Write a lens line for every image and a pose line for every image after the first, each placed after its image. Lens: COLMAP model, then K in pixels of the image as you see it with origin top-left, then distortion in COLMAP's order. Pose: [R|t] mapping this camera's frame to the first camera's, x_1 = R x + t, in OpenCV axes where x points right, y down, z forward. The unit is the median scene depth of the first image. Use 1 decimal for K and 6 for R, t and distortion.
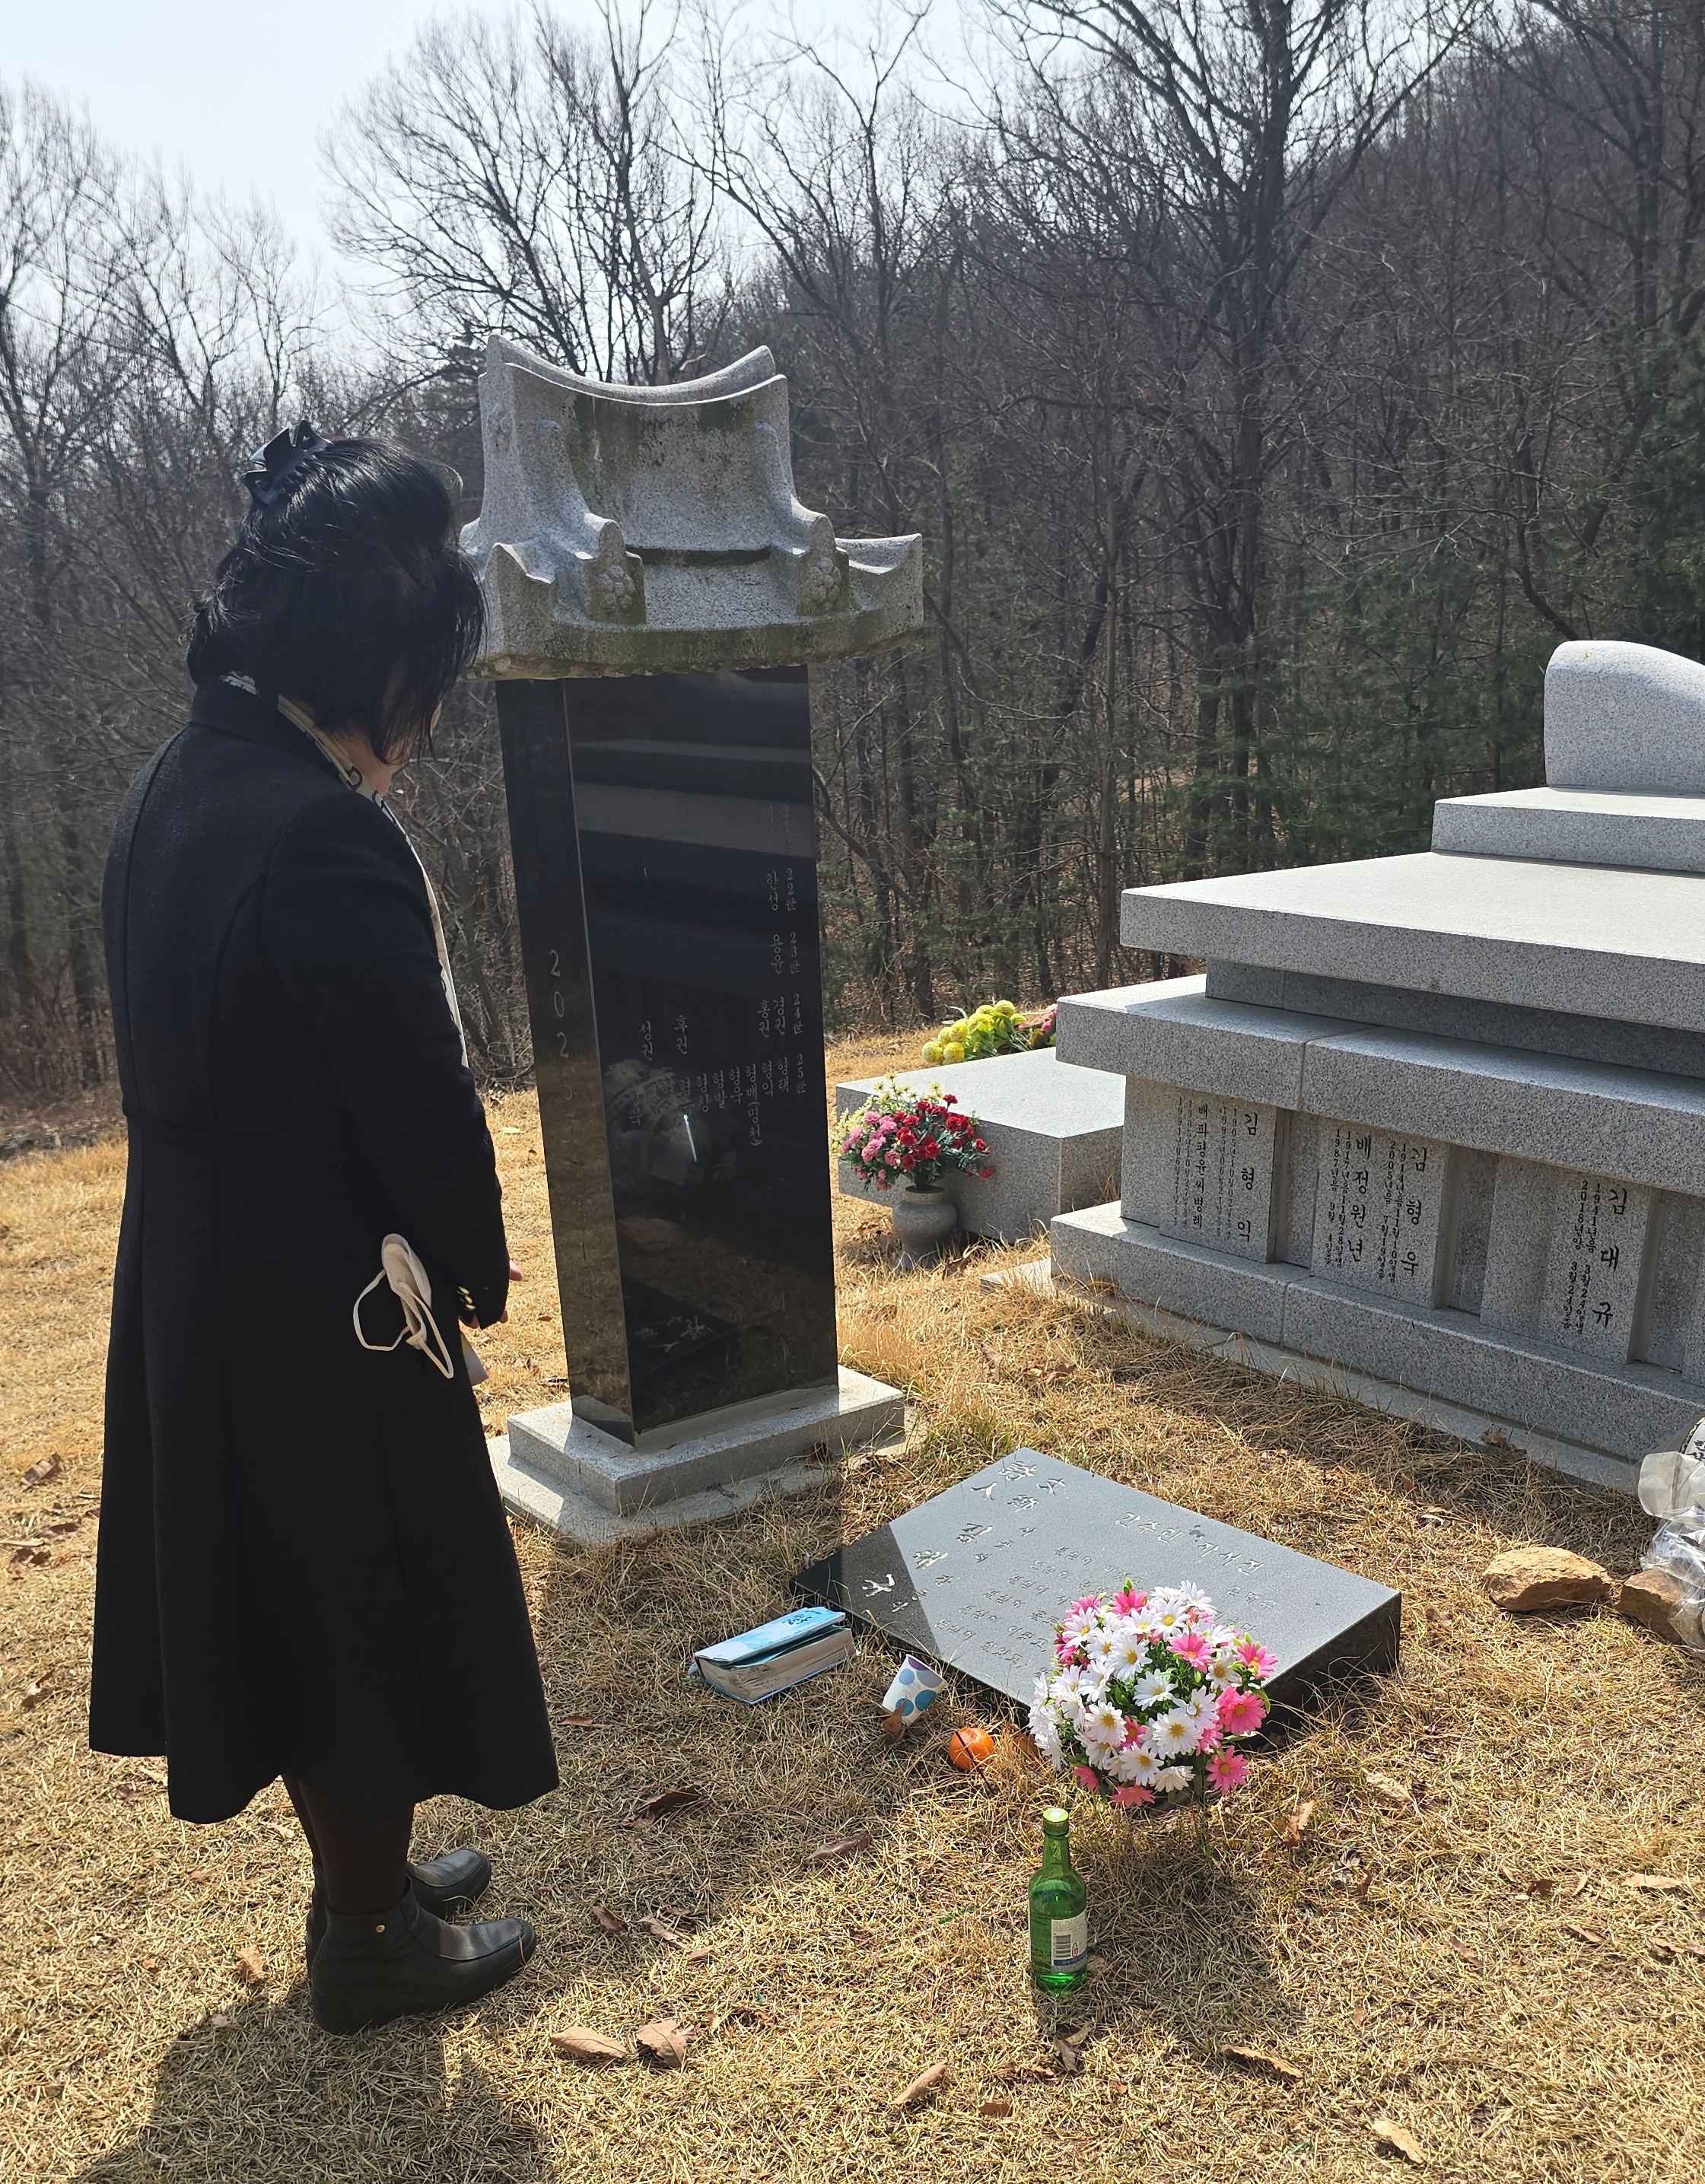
lens RADIAL K [[2075.0, 0, 904.0], [0, 2075.0, 1518.3], [0, 0, 1]] dist [0.085990, -0.147921]
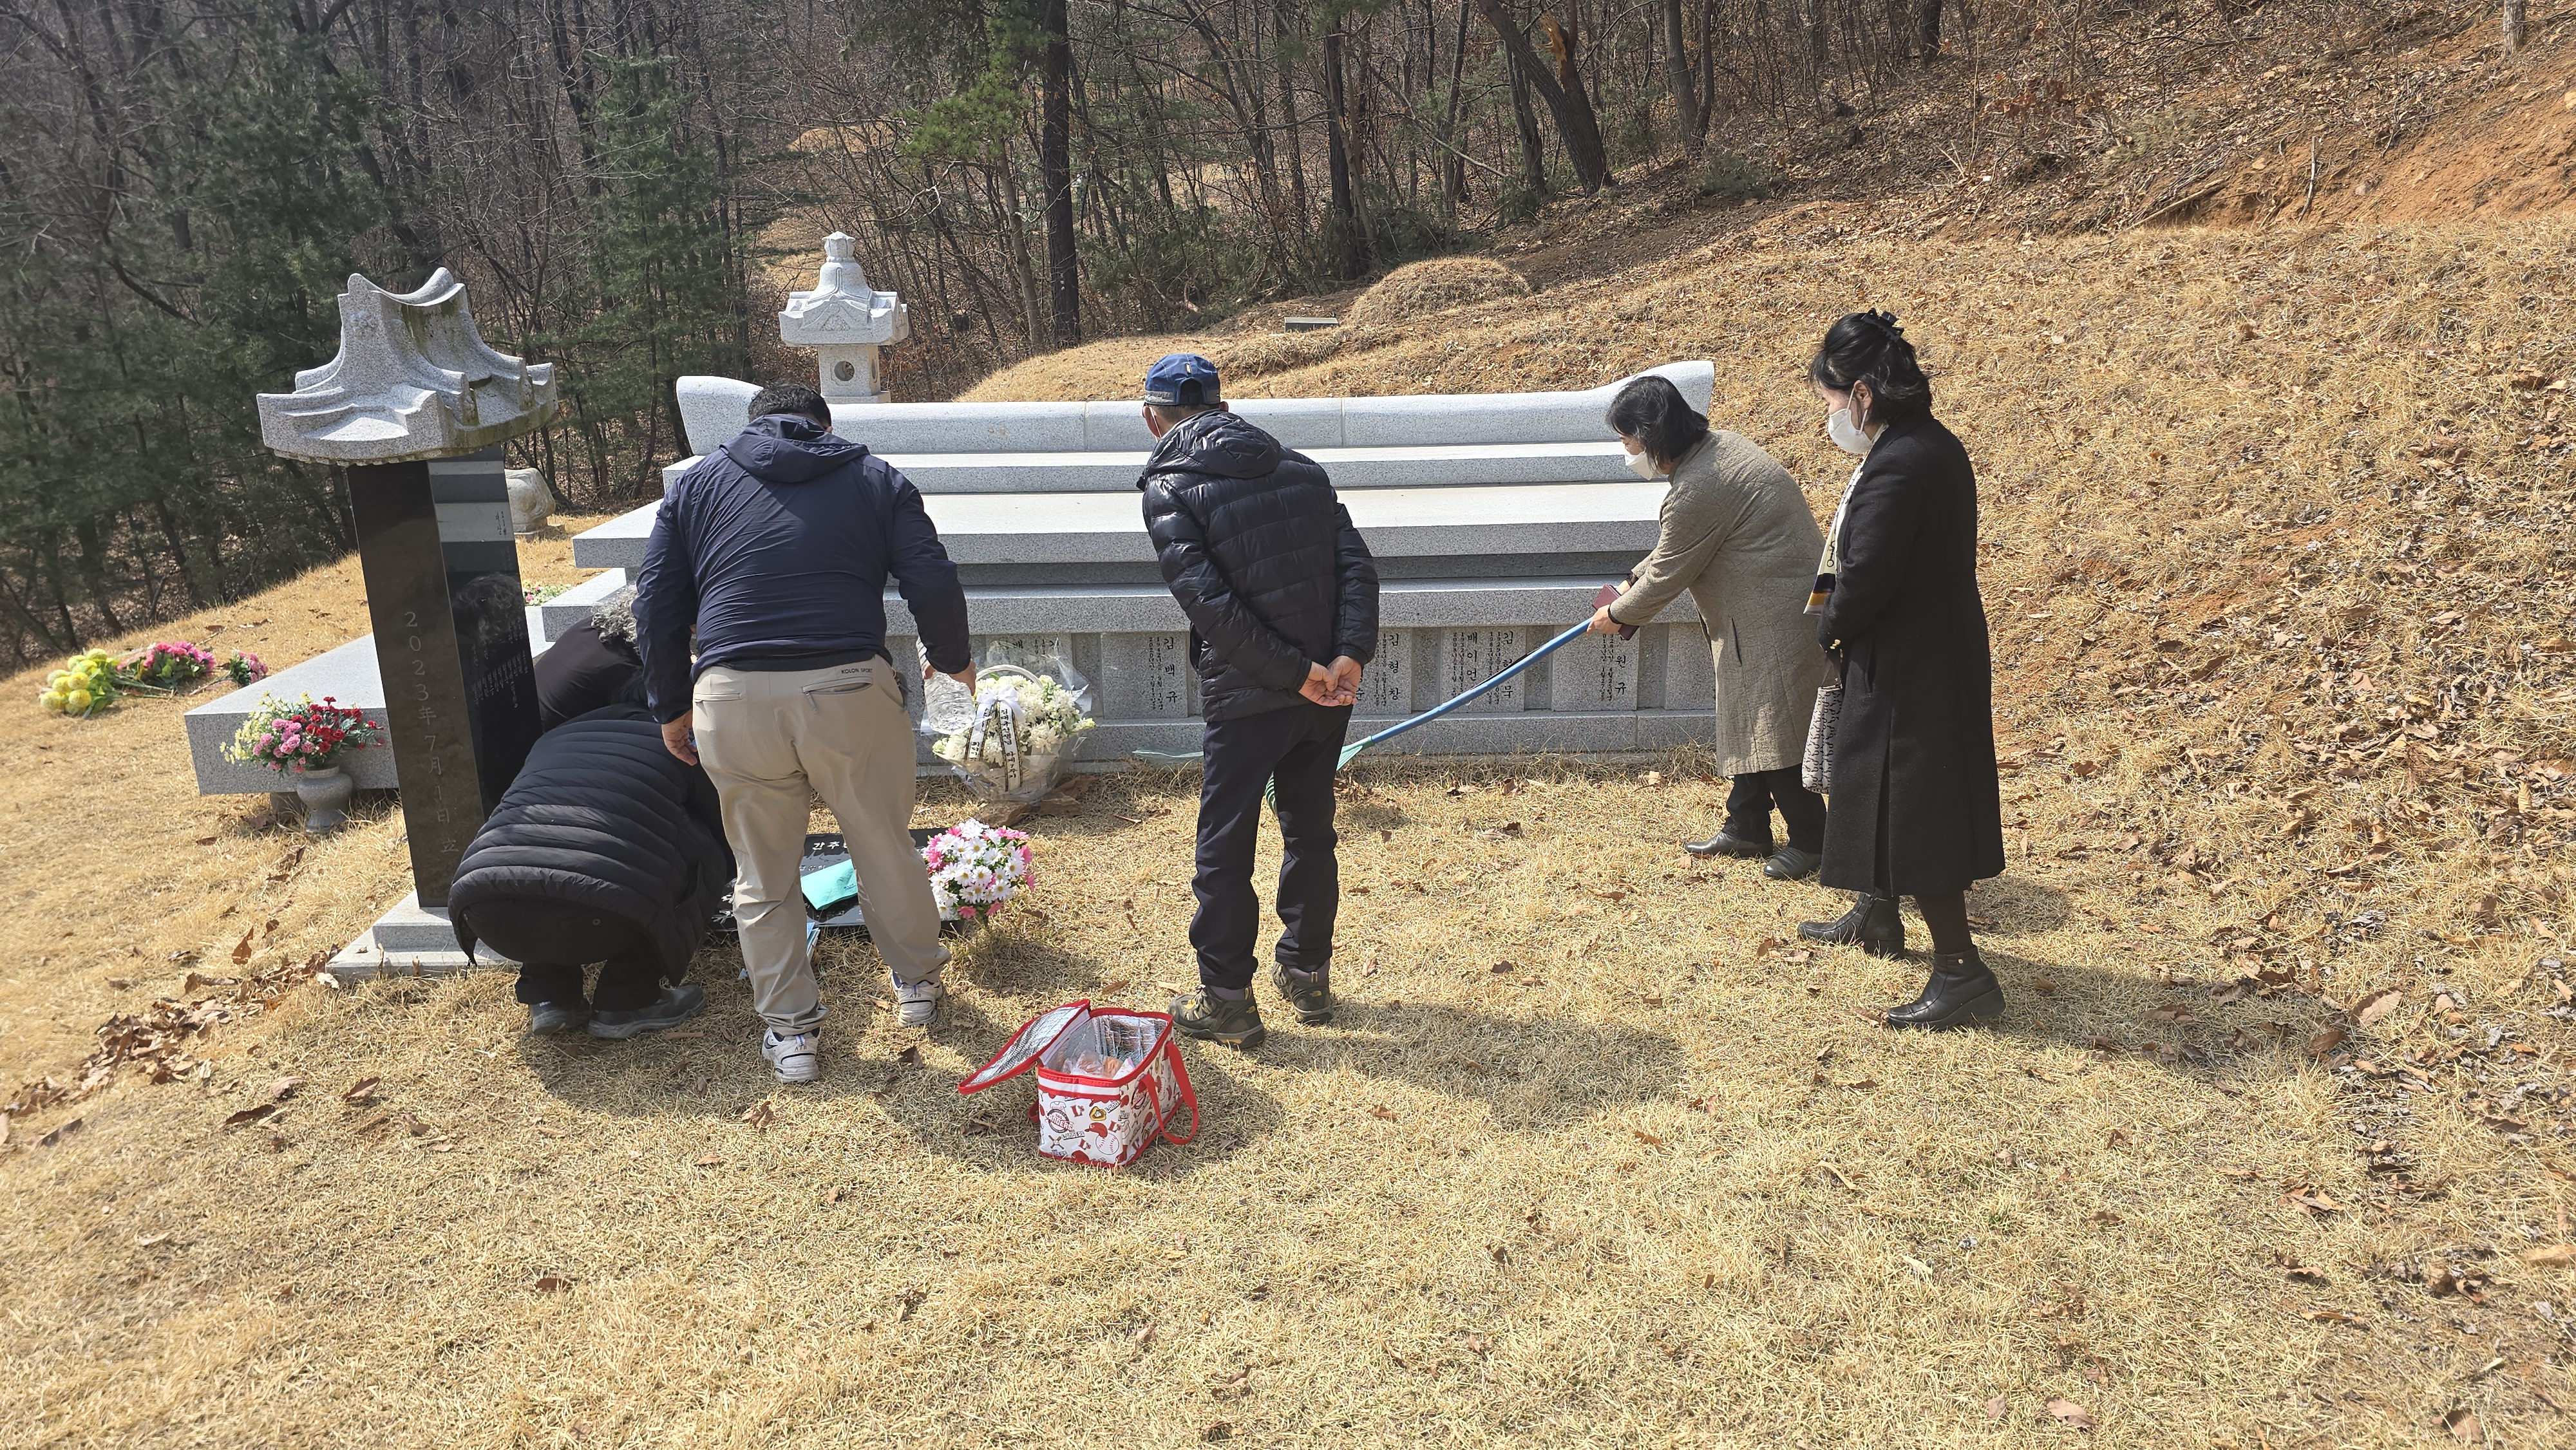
lens RADIAL K [[1709.3, 0, 1286.1], [0, 1709.3, 706.2], [0, 0, 1]] dist [0.044588, -0.029376]
pose [[0.609715, -0.204217, 0.765861, -0.721388], [0.323603, 0.946178, -0.005326, 0.023192], [-0.723553, 0.251082, 0.642984, -0.308191]]
